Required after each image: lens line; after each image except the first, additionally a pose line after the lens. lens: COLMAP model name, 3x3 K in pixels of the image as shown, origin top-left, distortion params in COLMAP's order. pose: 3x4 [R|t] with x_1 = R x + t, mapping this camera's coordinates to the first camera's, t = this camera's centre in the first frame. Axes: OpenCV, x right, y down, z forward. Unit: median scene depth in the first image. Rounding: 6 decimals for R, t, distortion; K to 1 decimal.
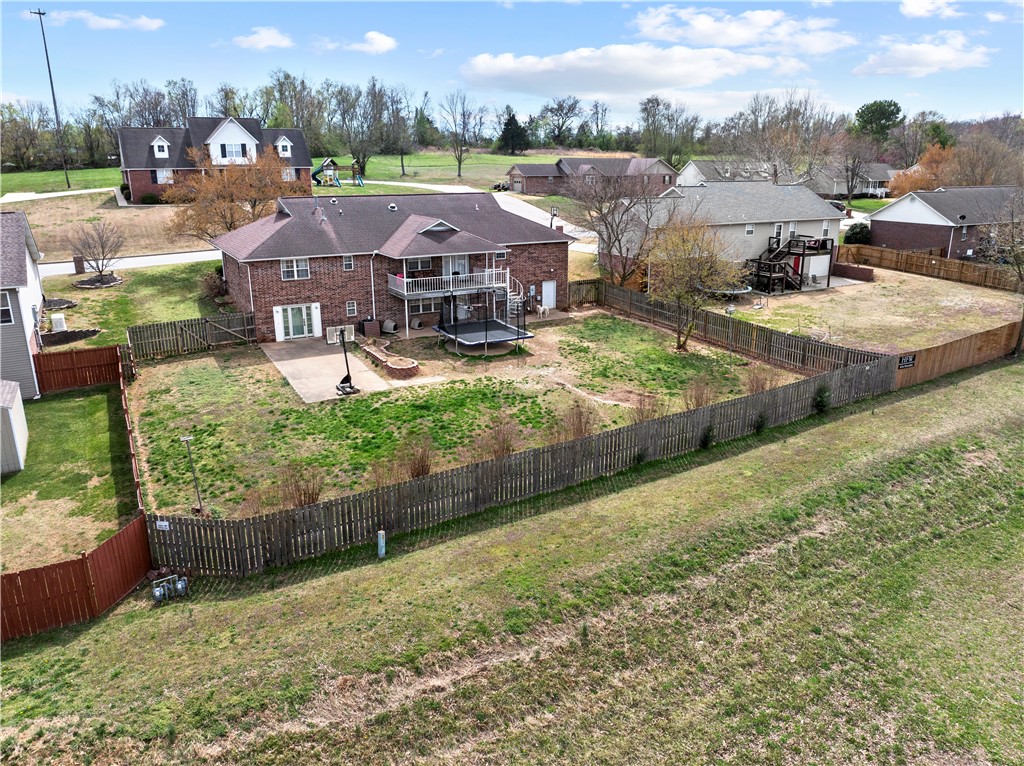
lens RADIAL K [[724.9, 0, 521.4], [0, 724.9, 379.4], [0, 0, 1]] dist [-0.051804, 0.019231]
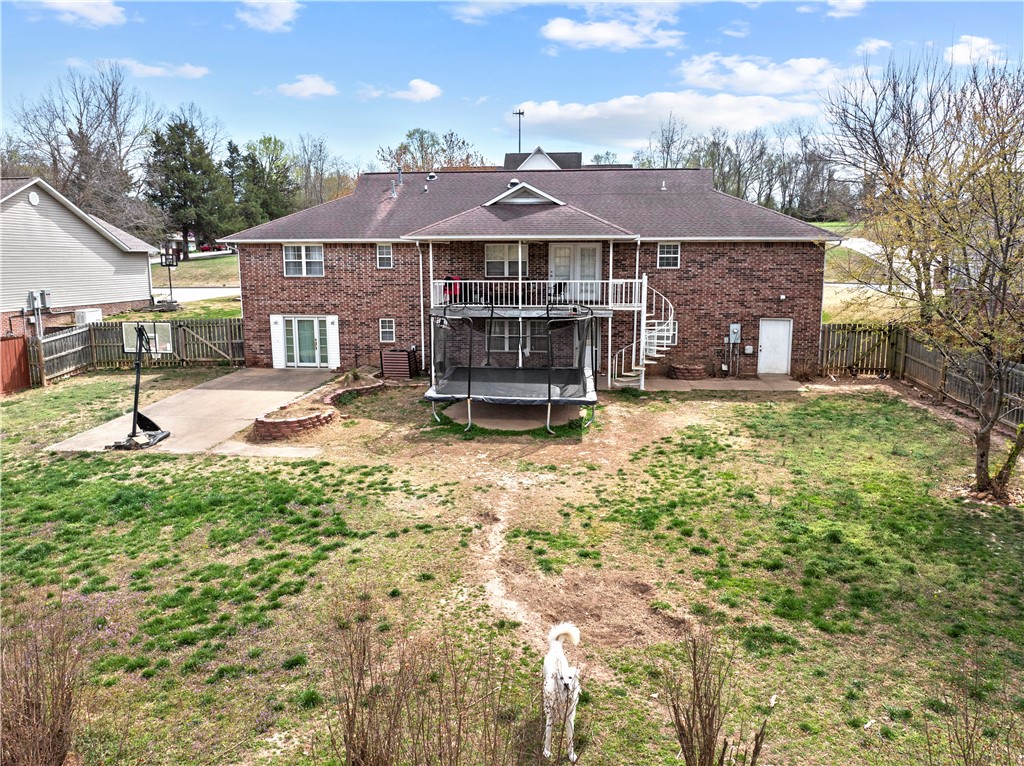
lens RADIAL K [[724.9, 0, 516.0], [0, 724.9, 376.1], [0, 0, 1]] dist [-0.051804, 0.019231]
pose [[0.801643, 0.093025, -0.590520, 0.274857], [-0.169070, 0.982769, -0.074700, -0.038976], [0.573396, 0.159722, 0.803558, 0.699116]]
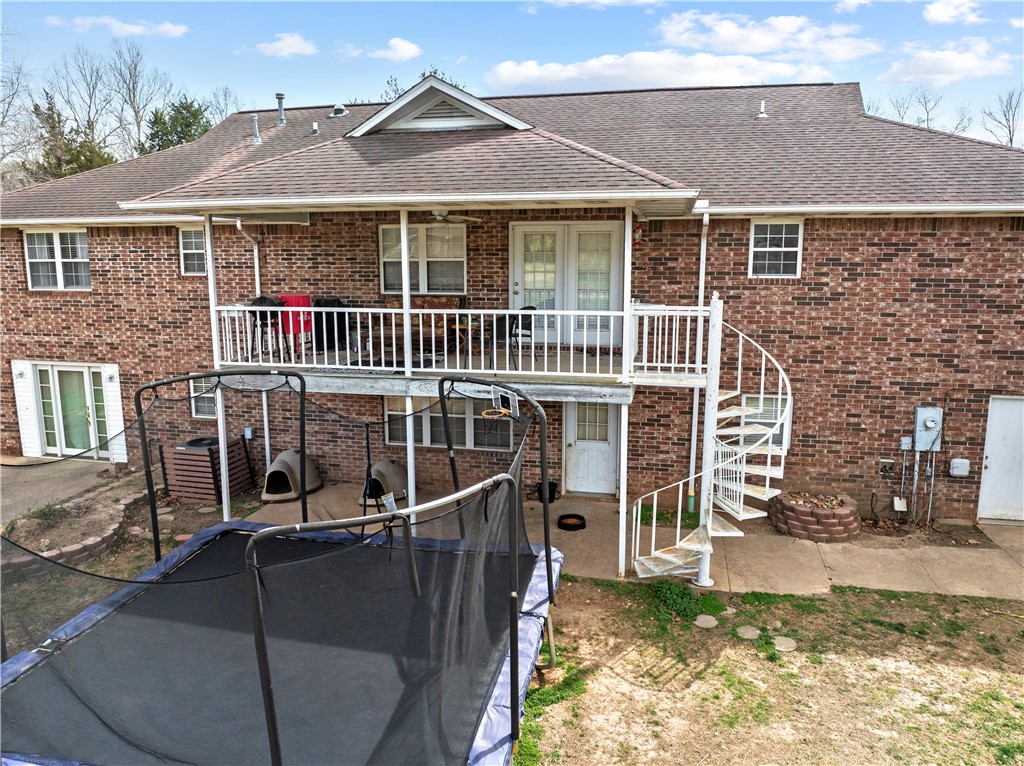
lens RADIAL K [[724.9, 0, 515.3], [0, 724.9, 378.6], [0, 0, 1]] dist [-0.051804, 0.019231]
pose [[0.730997, 0.110350, -0.673399, 0.096061], [-0.194549, 0.979583, -0.050665, -0.142578], [0.654059, 0.168045, 0.737541, 1.047577]]
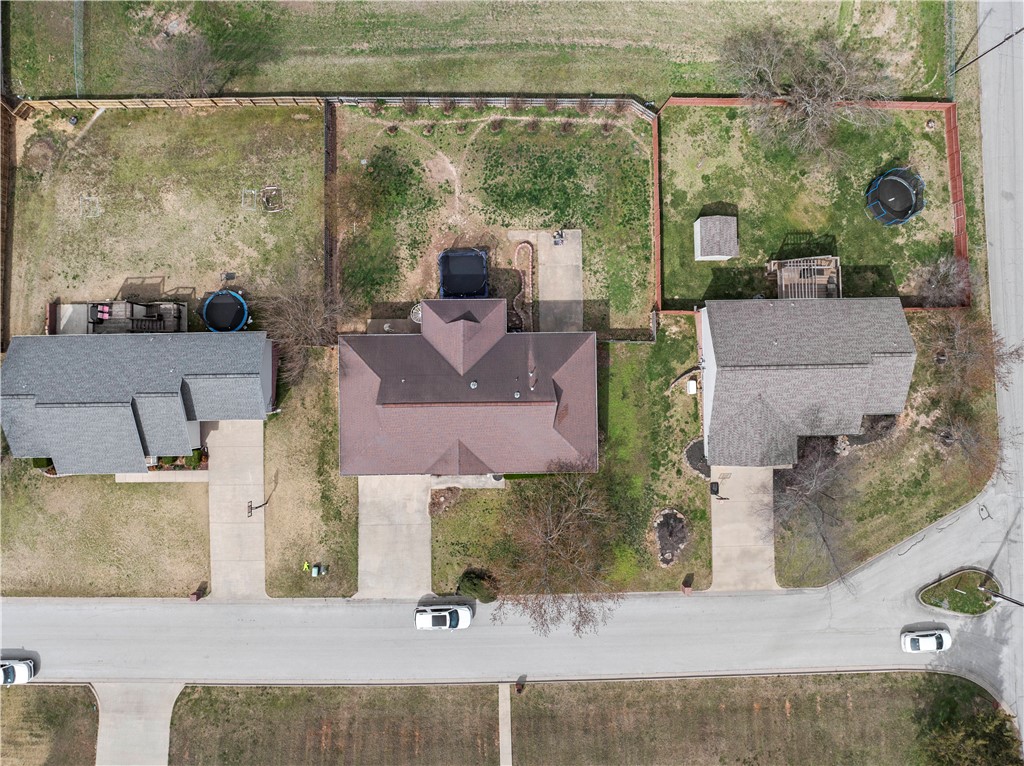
lens RADIAL K [[724.9, 0, 513.3], [0, 724.9, 374.0], [0, 0, 1]] dist [-0.051804, 0.019231]
pose [[-0.867670, -0.497131, -0.003176, -0.299464], [0.130854, -0.234541, 0.963259, -1.952188], [-0.479611, 0.835375, 0.268556, 0.801125]]
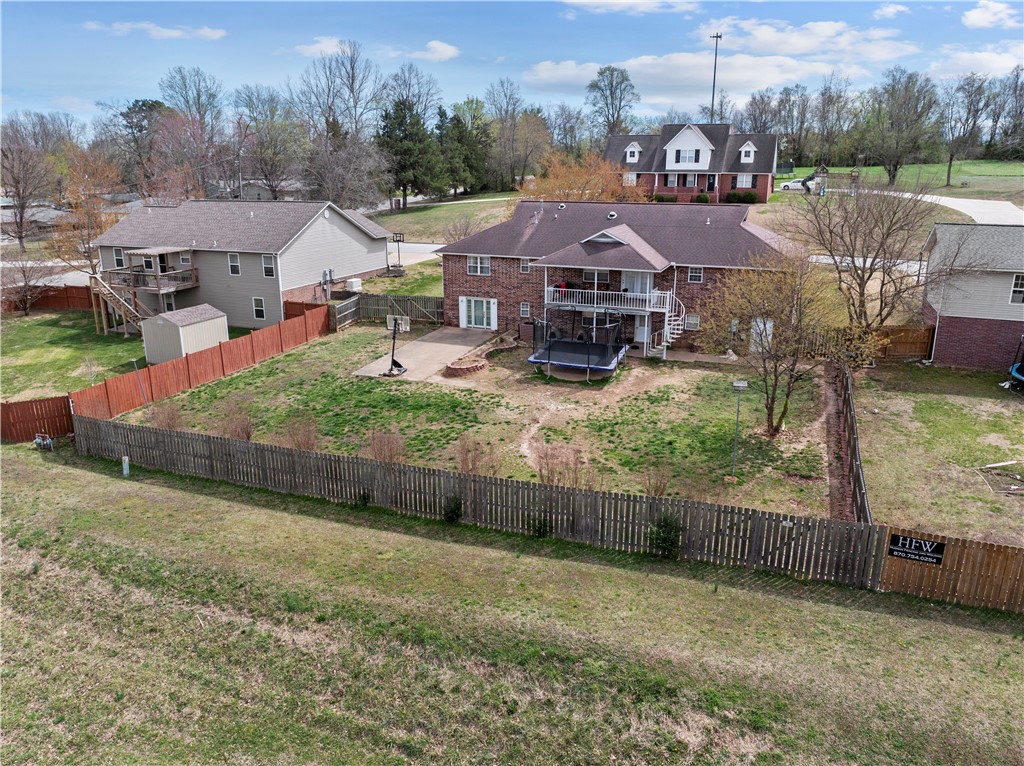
lens RADIAL K [[724.9, 0, 512.8], [0, 724.9, 379.5], [0, 0, 1]] dist [-0.051804, 0.019231]
pose [[0.609019, 0.221251, -0.761671, 0.694833], [-0.226376, 0.968849, 0.100426, -0.124369], [0.760164, 0.111263, 0.640134, 0.408540]]
